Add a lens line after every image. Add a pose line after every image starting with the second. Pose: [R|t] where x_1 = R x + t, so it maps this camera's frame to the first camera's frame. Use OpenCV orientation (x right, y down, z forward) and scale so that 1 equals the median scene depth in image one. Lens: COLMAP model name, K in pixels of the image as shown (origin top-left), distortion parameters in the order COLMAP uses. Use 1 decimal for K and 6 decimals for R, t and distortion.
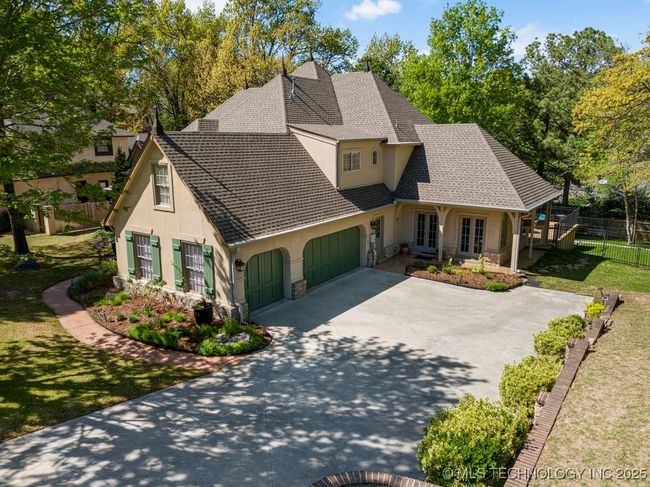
lens RADIAL K [[481.9, 0, 324.0], [0, 481.9, 243.5], [0, 0, 1]] dist [0.058424, -0.002972]
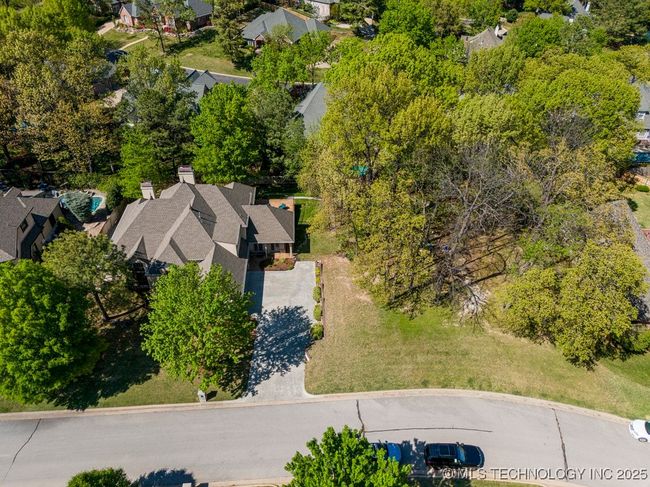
lens RADIAL K [[481.9, 0, 325.5], [0, 481.9, 243.2], [0, 0, 1]] dist [0.058424, -0.002972]
pose [[0.781271, -0.376918, 0.497542, -1.523094], [0.125039, 0.875446, 0.466861, -2.303637], [-0.611540, -0.302533, 0.731090, -2.204891]]
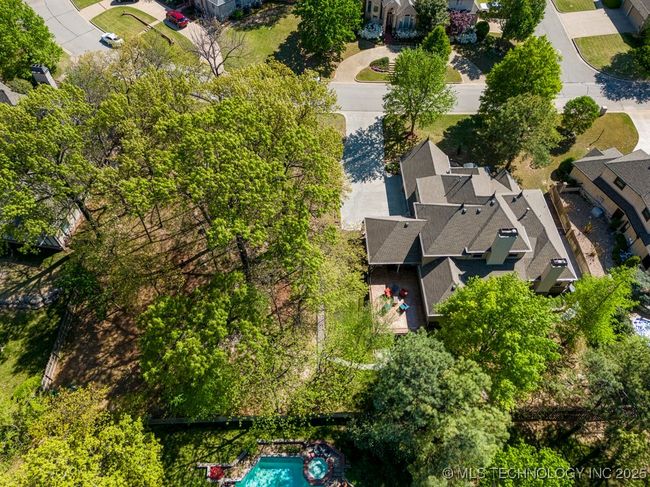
lens RADIAL K [[481.9, 0, 324.2], [0, 481.9, 243.0], [0, 0, 1]] dist [0.058424, -0.002972]
pose [[-0.793469, 0.486255, -0.366009, 2.761037], [-0.139613, 0.439922, 0.887117, -4.070899], [0.592381, 0.755000, -0.281177, 2.789298]]
